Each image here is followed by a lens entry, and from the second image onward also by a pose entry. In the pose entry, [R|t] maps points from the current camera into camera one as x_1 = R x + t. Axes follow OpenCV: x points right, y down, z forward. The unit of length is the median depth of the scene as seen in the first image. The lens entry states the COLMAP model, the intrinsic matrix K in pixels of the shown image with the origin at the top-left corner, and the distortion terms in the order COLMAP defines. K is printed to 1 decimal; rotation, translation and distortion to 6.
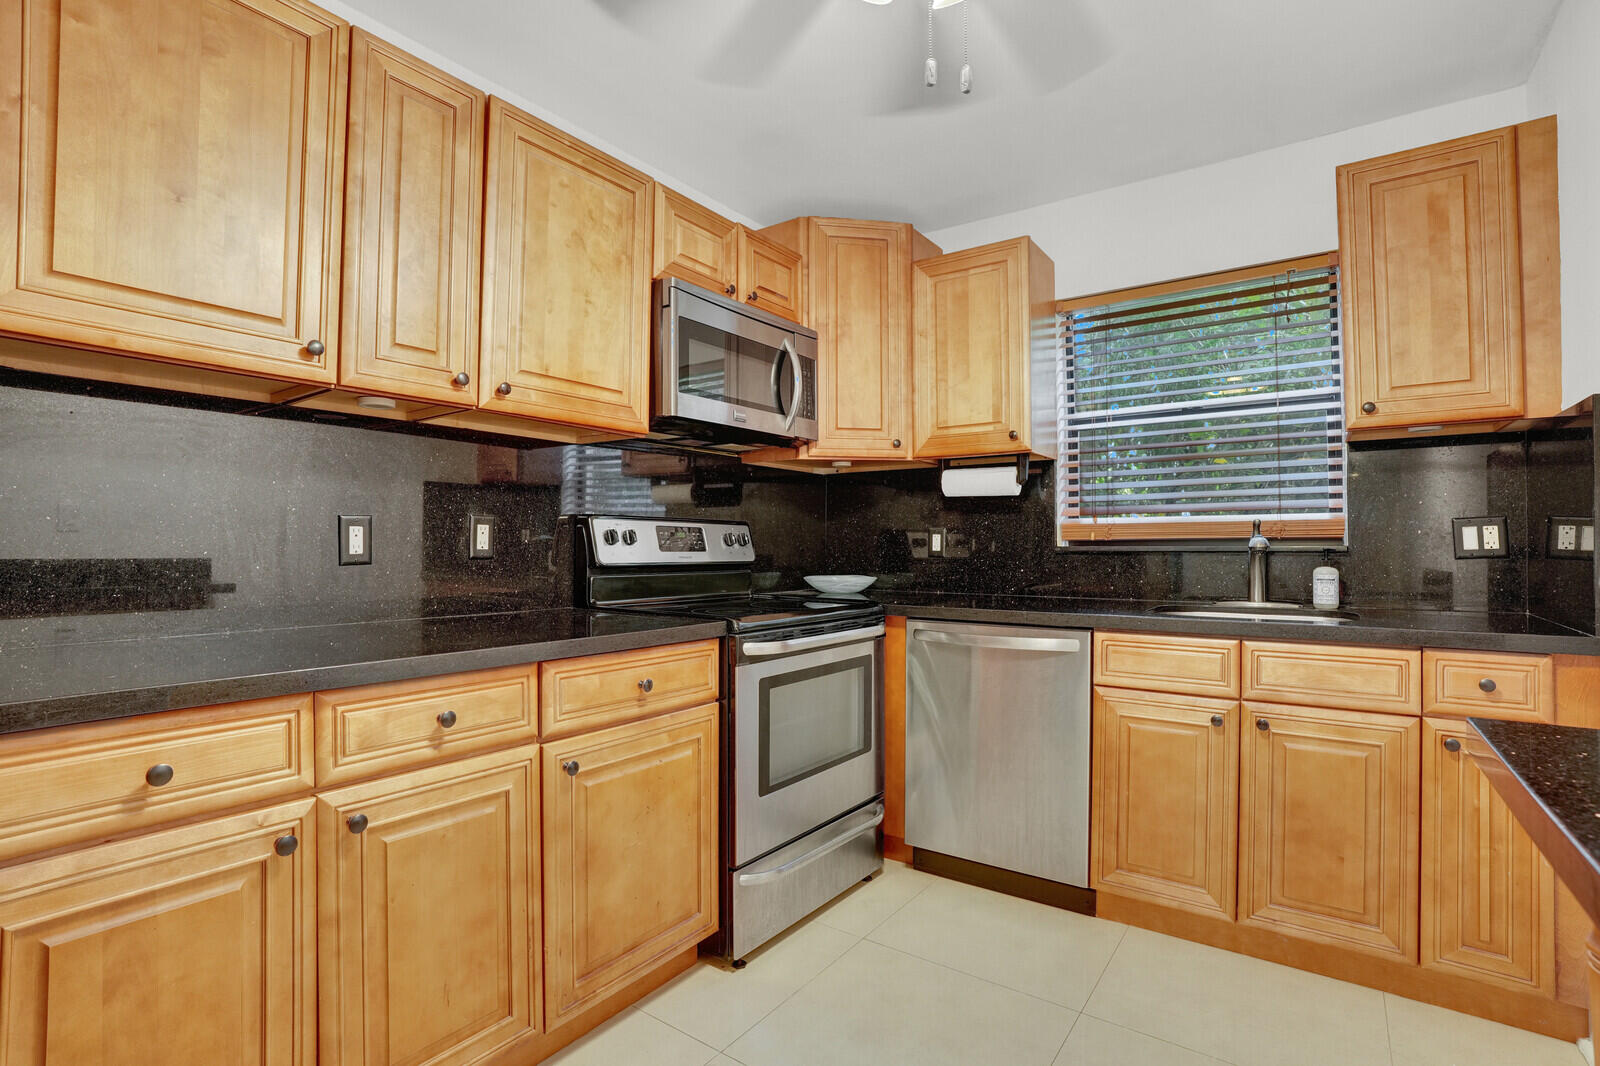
lens RADIAL K [[750.1, 0, 814.2], [0, 750.1, 533.2], [0, 0, 1]] dist [-0.064382, 0.023269]
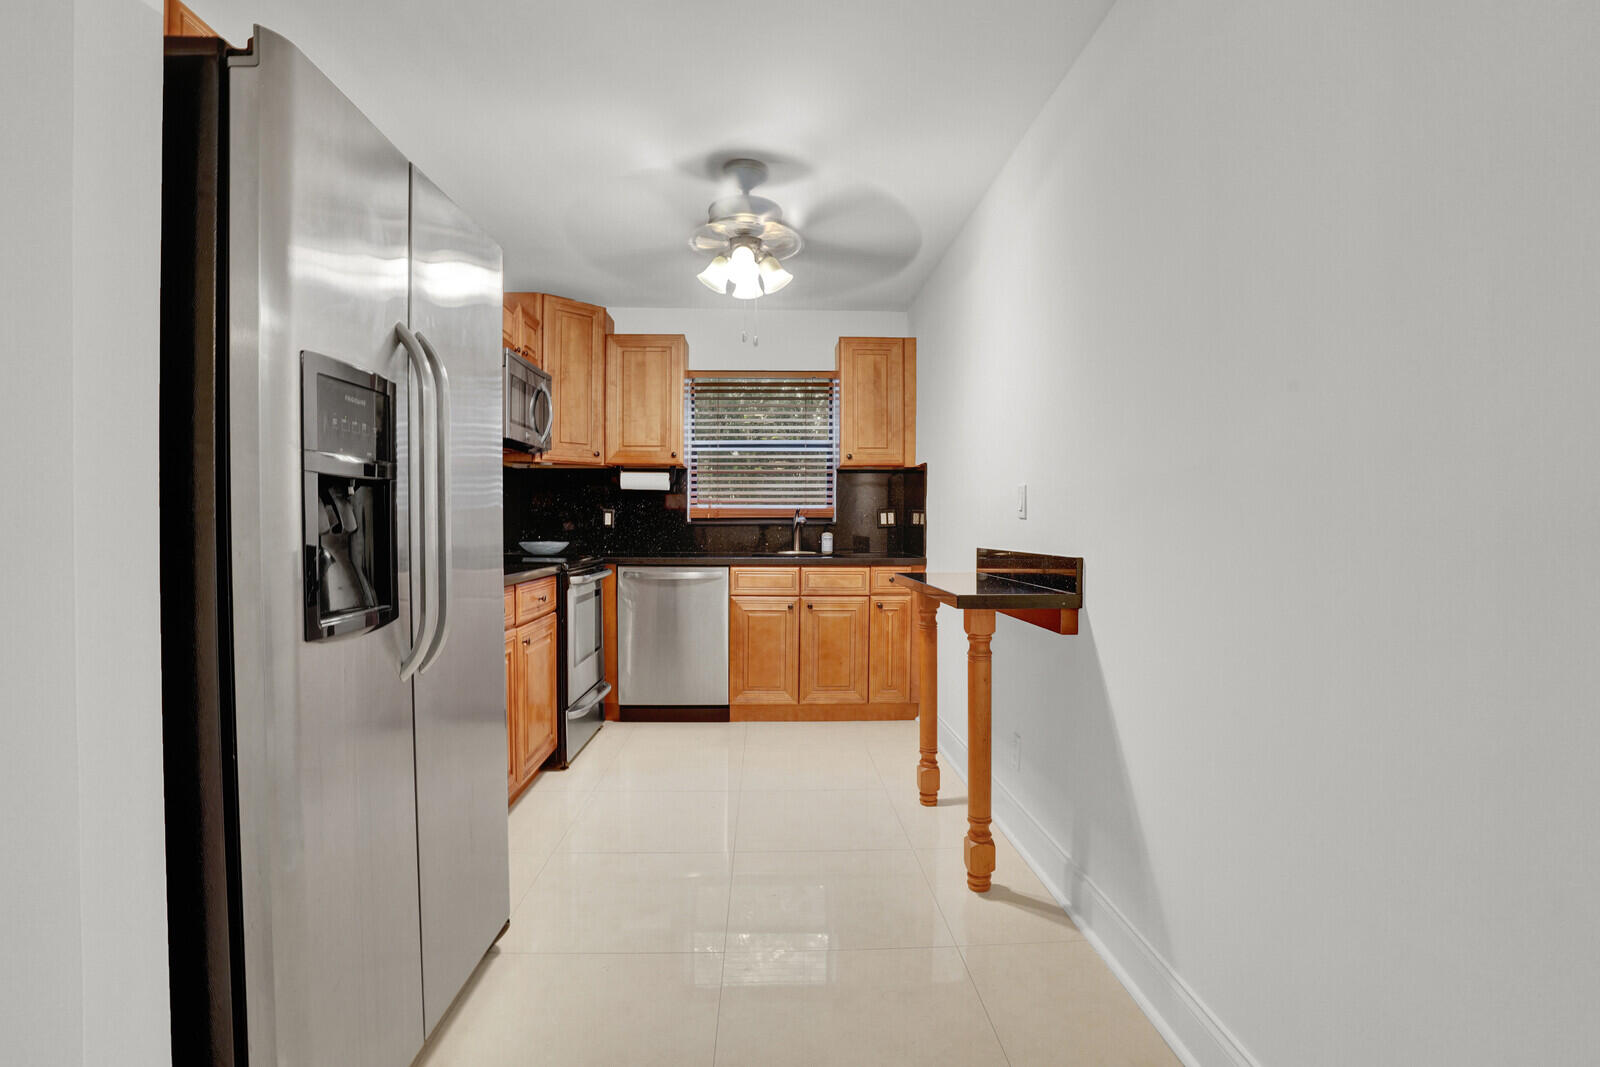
lens RADIAL K [[750.1, 0, 814.2], [0, 750.1, 533.7], [0, 0, 1]] dist [-0.064382, 0.023269]
pose [[0.777860, -0.006456, 0.628405, -0.671572], [-0.014019, 0.999520, 0.027622, -0.007385], [-0.628281, -0.030296, 0.777396, -0.623068]]
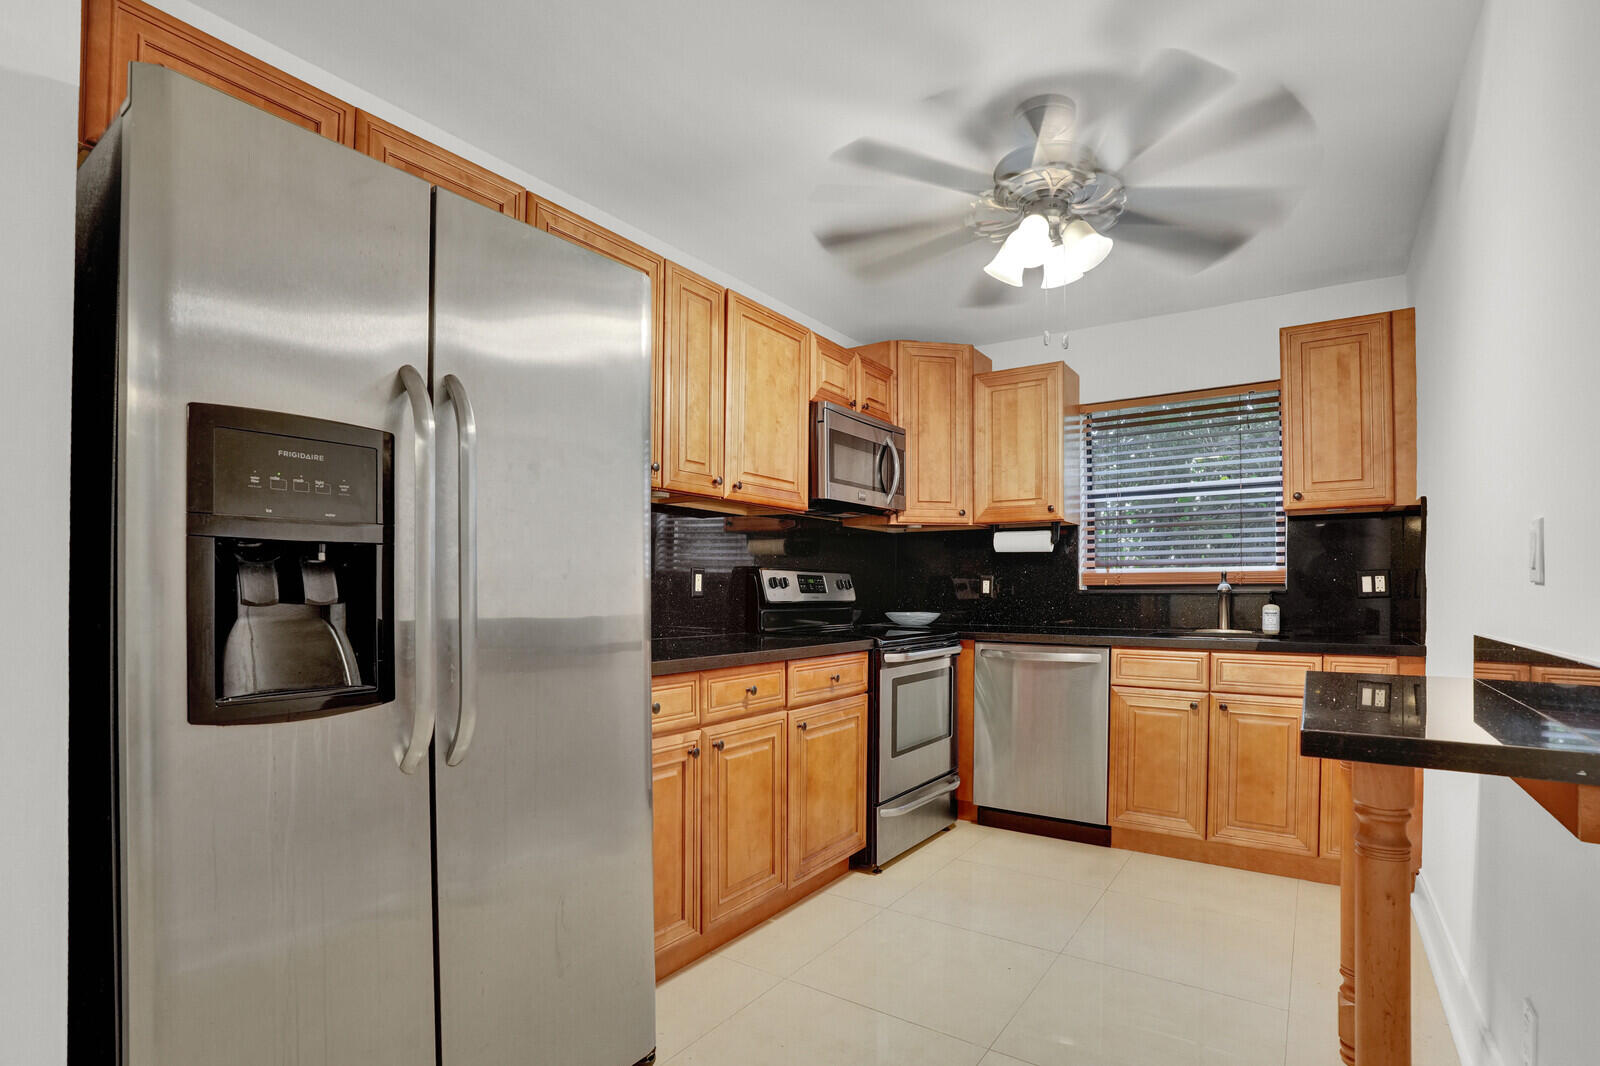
lens RADIAL K [[768.6, 0, 827.2], [0, 768.6, 593.9], [0, 0, 1]] dist [-0.046963, 0.000418]
pose [[0.999213, 0.000576, 0.039665, -0.247124], [-0.001474, 0.999743, 0.022630, -0.007154], [-0.039642, -0.022671, 0.998957, -0.485035]]
